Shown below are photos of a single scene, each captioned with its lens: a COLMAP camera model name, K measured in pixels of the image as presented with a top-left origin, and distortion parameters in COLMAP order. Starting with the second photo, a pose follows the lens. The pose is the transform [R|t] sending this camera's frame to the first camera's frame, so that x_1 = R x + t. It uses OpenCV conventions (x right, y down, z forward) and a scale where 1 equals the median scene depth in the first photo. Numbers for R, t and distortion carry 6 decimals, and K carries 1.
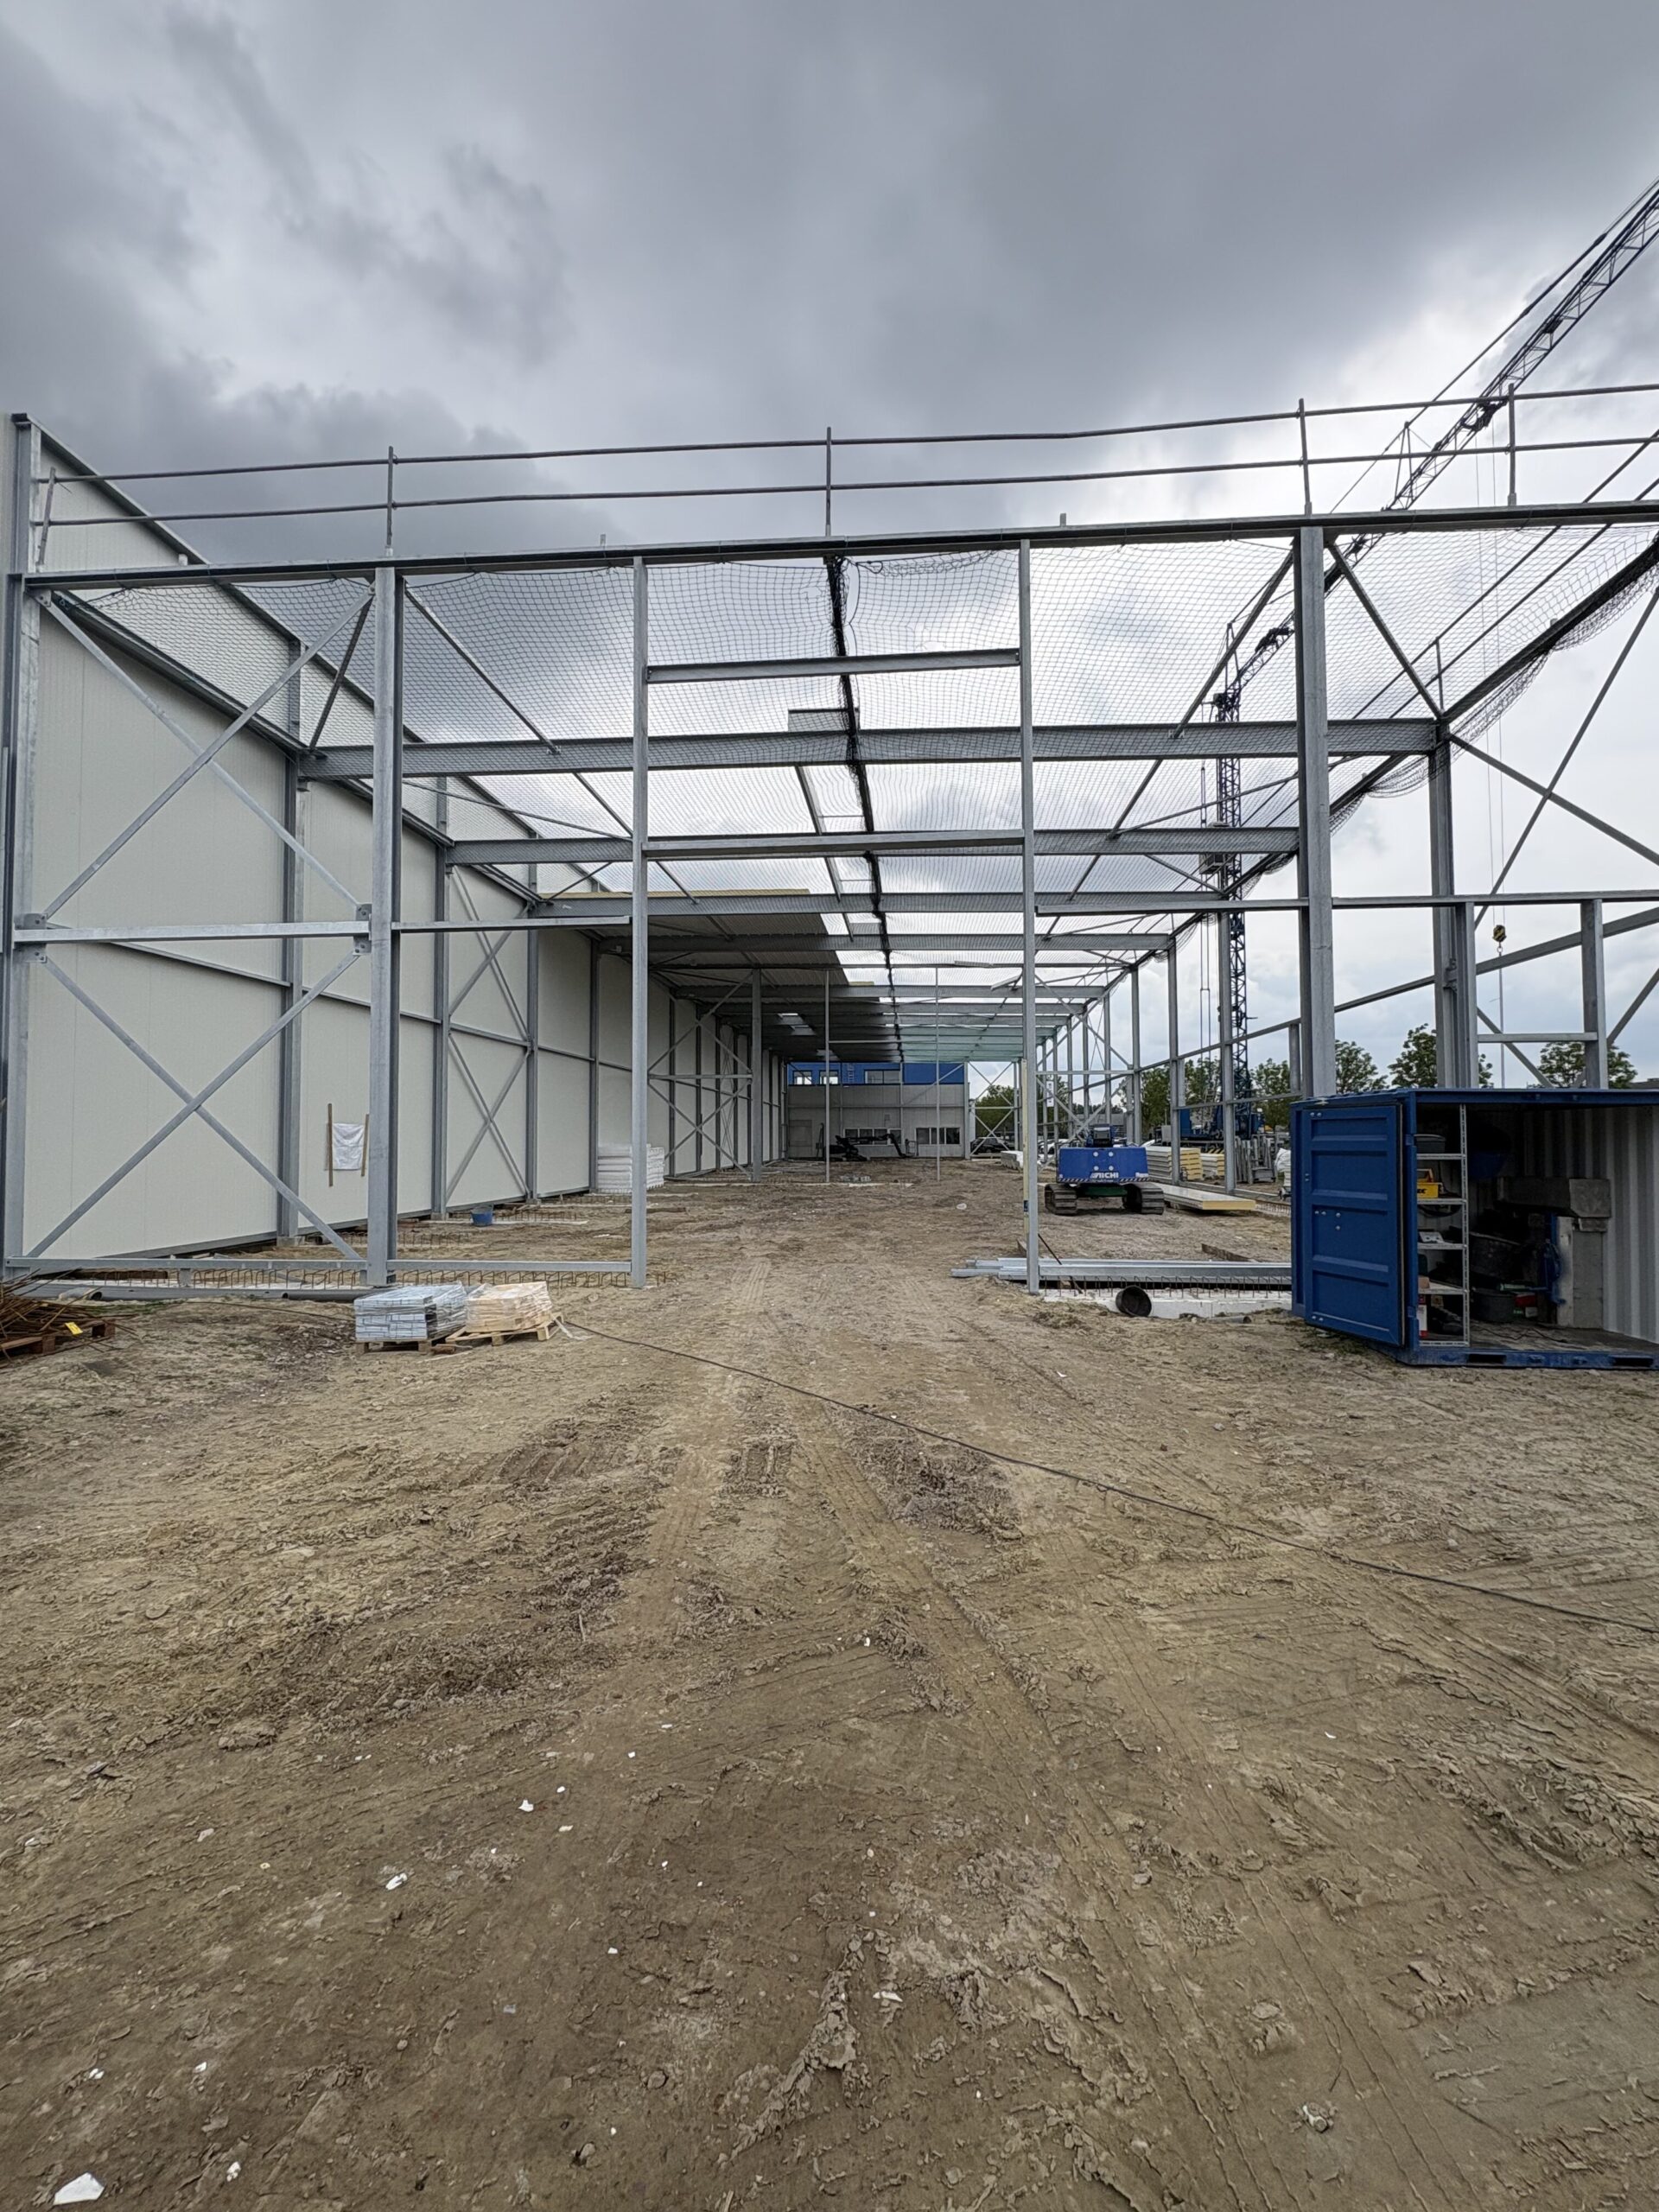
lens RADIAL K [[948.7, 0, 829.5], [0, 948.7, 1106.0], [0, 0, 1]] dist [0.002250, 0.000430]
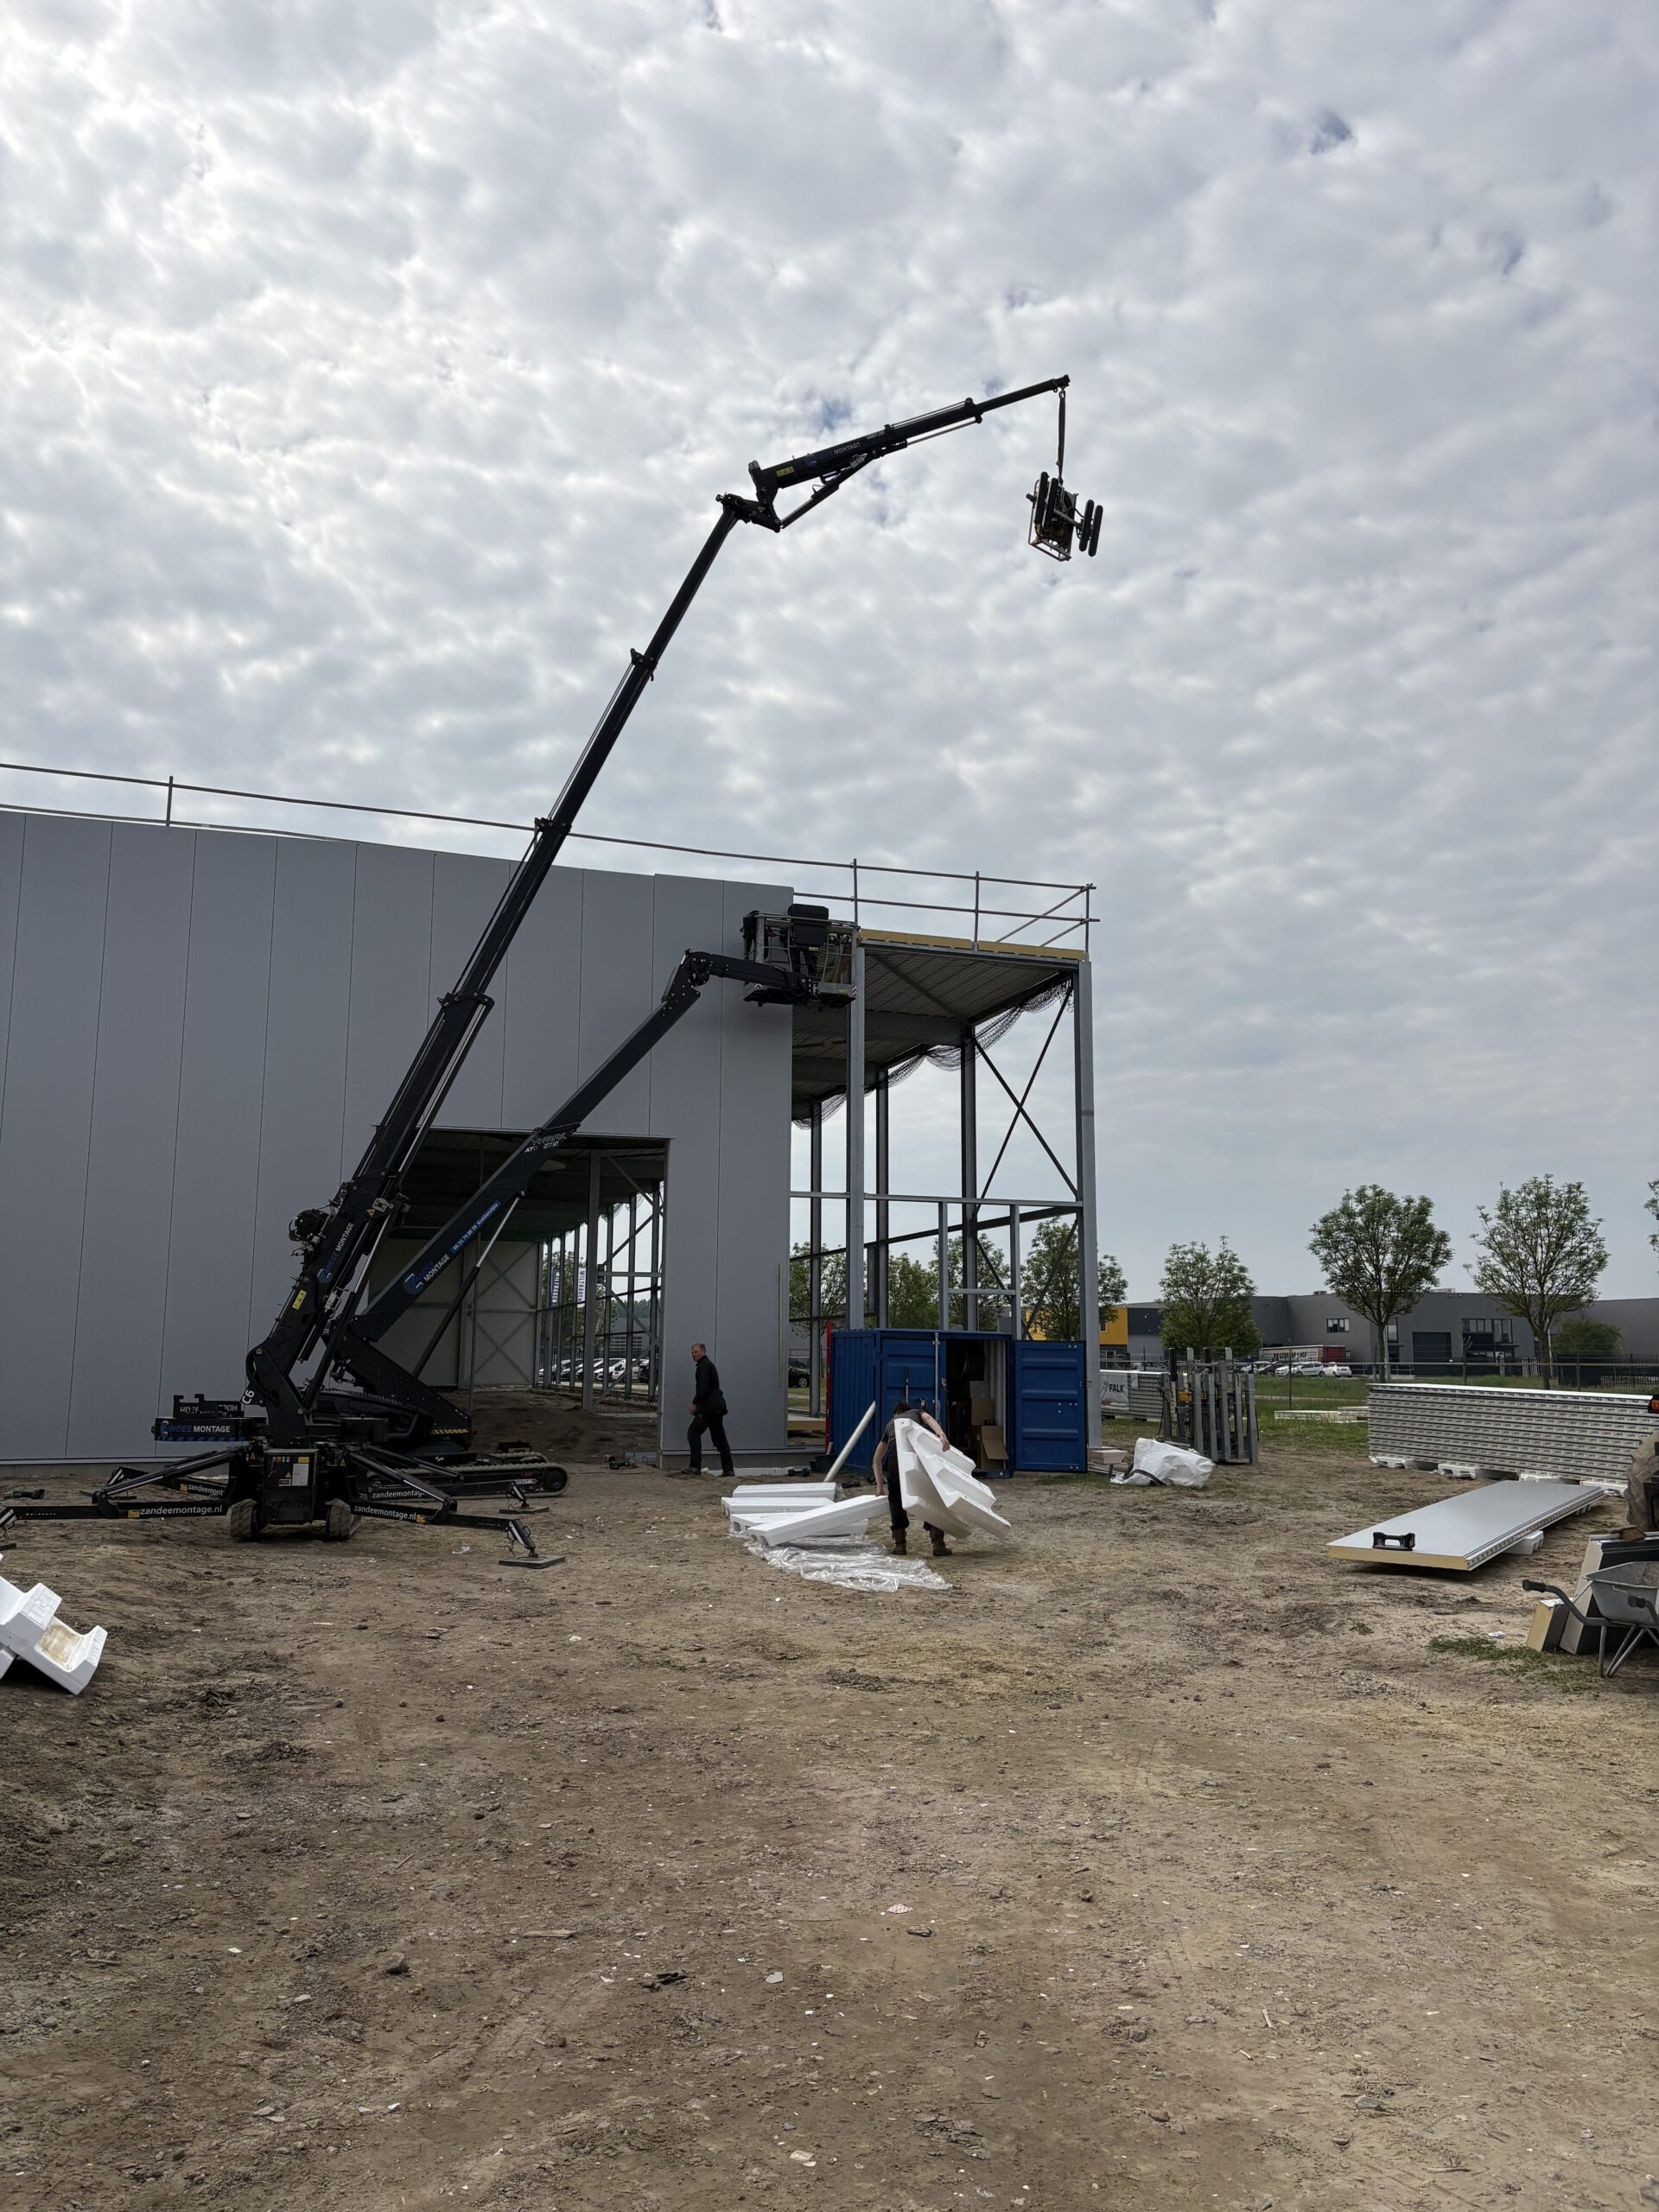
lens RADIAL K [[1672.9, 0, 829.5], [0, 1672.9, 1106.0], [0, 0, 1]] dist [0.002283, -0.007591]
pose [[0.925327, 0.071664, 0.372337, -0.160723], [-0.029200, 0.992529, -0.118464, -0.014195], [-0.378045, 0.098745, 0.920506, -0.448251]]
